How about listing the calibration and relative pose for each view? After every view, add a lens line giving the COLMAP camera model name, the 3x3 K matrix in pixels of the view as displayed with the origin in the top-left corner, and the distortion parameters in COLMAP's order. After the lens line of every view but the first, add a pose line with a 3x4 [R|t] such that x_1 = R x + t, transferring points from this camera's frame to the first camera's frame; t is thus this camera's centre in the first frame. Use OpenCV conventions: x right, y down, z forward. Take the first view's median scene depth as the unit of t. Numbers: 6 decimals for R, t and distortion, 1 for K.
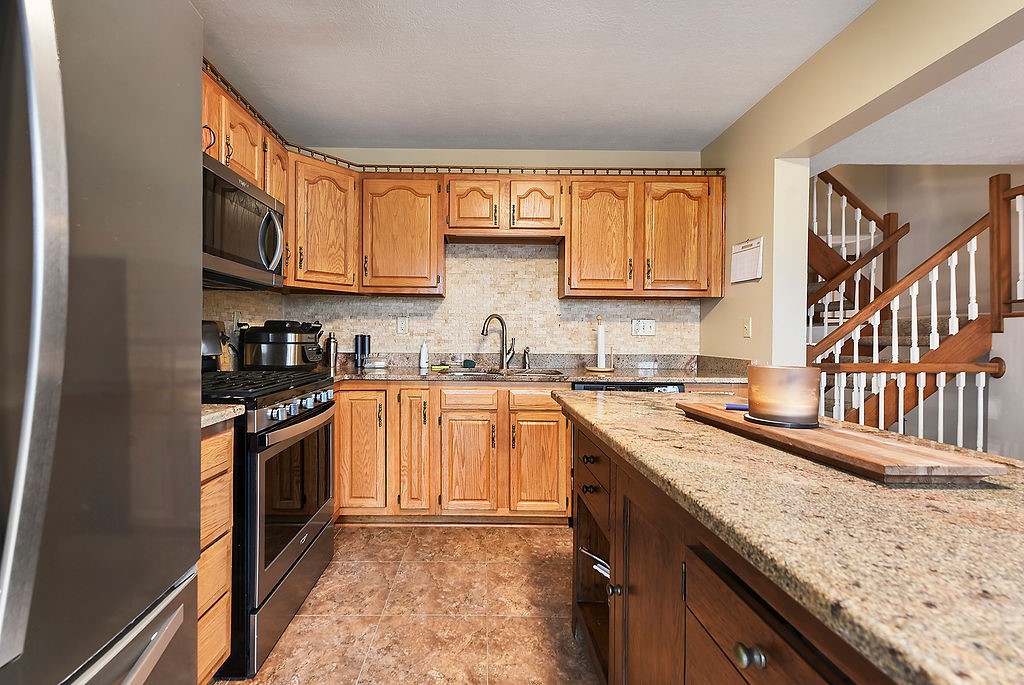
lens RADIAL K [[424.3, 0, 477.7], [0, 424.3, 346.1], [0, 0, 1]] dist [0.006992, -0.002485]
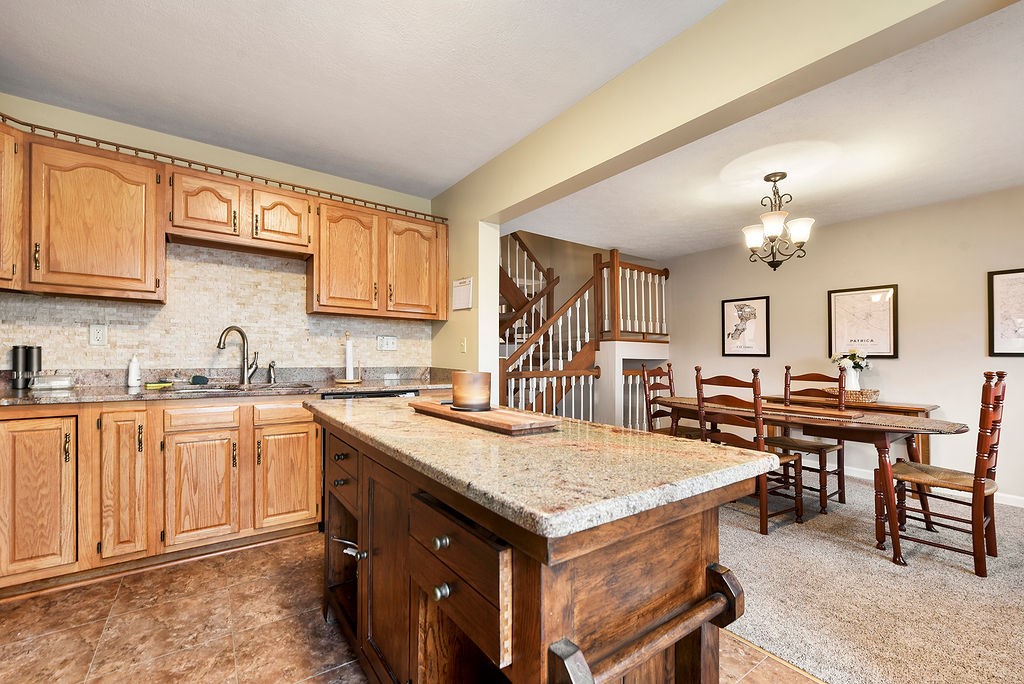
lens RADIAL K [[424.3, 0, 496.1], [0, 424.3, 360.4], [0, 0, 1]] dist [0.006992, -0.002485]
pose [[0.815424, -0.004784, 0.578844, -0.033792], [0.004538, 0.999988, 0.001872, 0.001433], [-0.578846, 0.001100, 0.815436, -0.109400]]
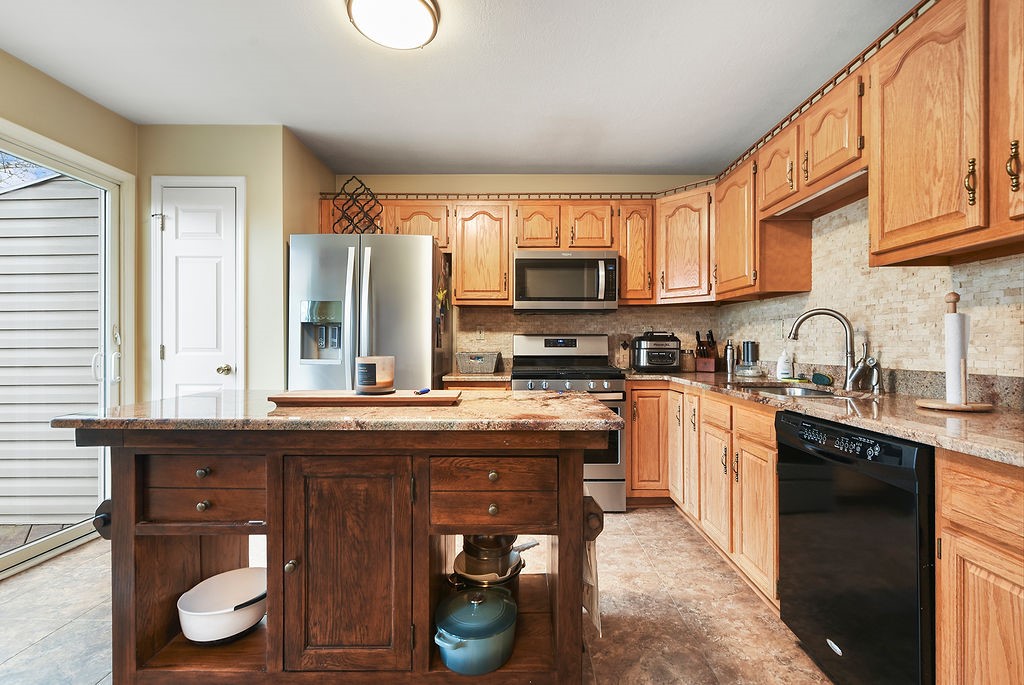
lens RADIAL K [[448.2, 0, 520.1], [0, 448.2, 362.6], [0, 0, 1]] dist [0.000407, -0.000971]
pose [[0.002077, 0.031711, -0.999495, 0.831969], [-0.020290, 0.999293, 0.031663, -0.000276], [0.999792, 0.020214, 0.002719, 0.537909]]
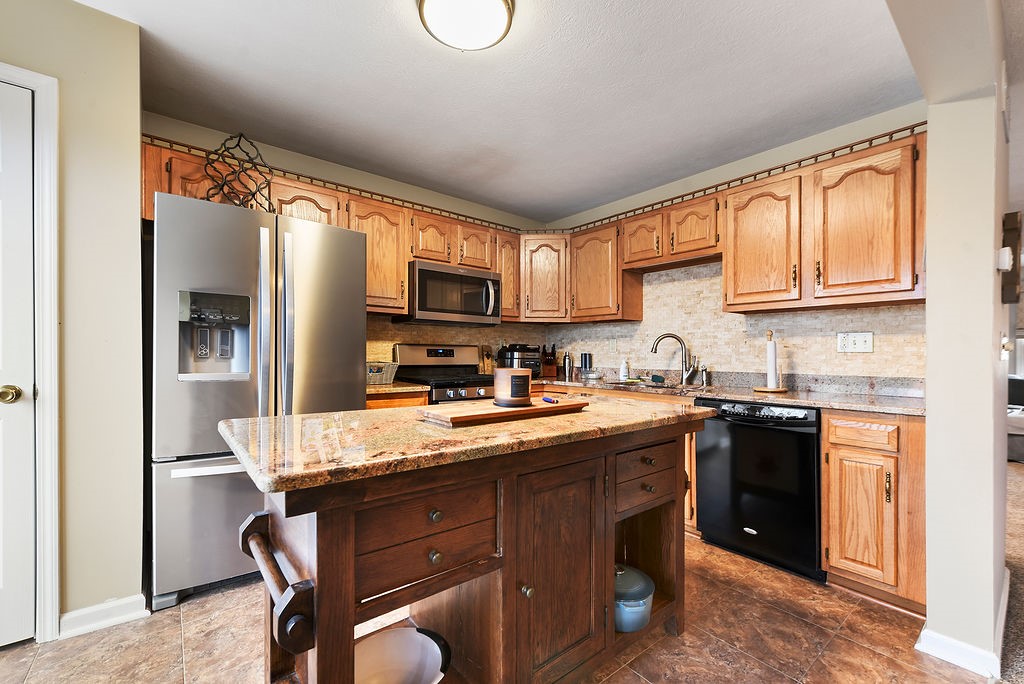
lens RADIAL K [[424.3, 0, 520.6], [0, 424.3, 368.2], [0, 0, 1]] dist [0.006992, -0.002485]
pose [[0.642399, 0.022277, -0.766046, 0.676403], [-0.018416, 0.999738, 0.013629, 0.006052], [0.766149, 0.005353, 0.642641, 0.006050]]
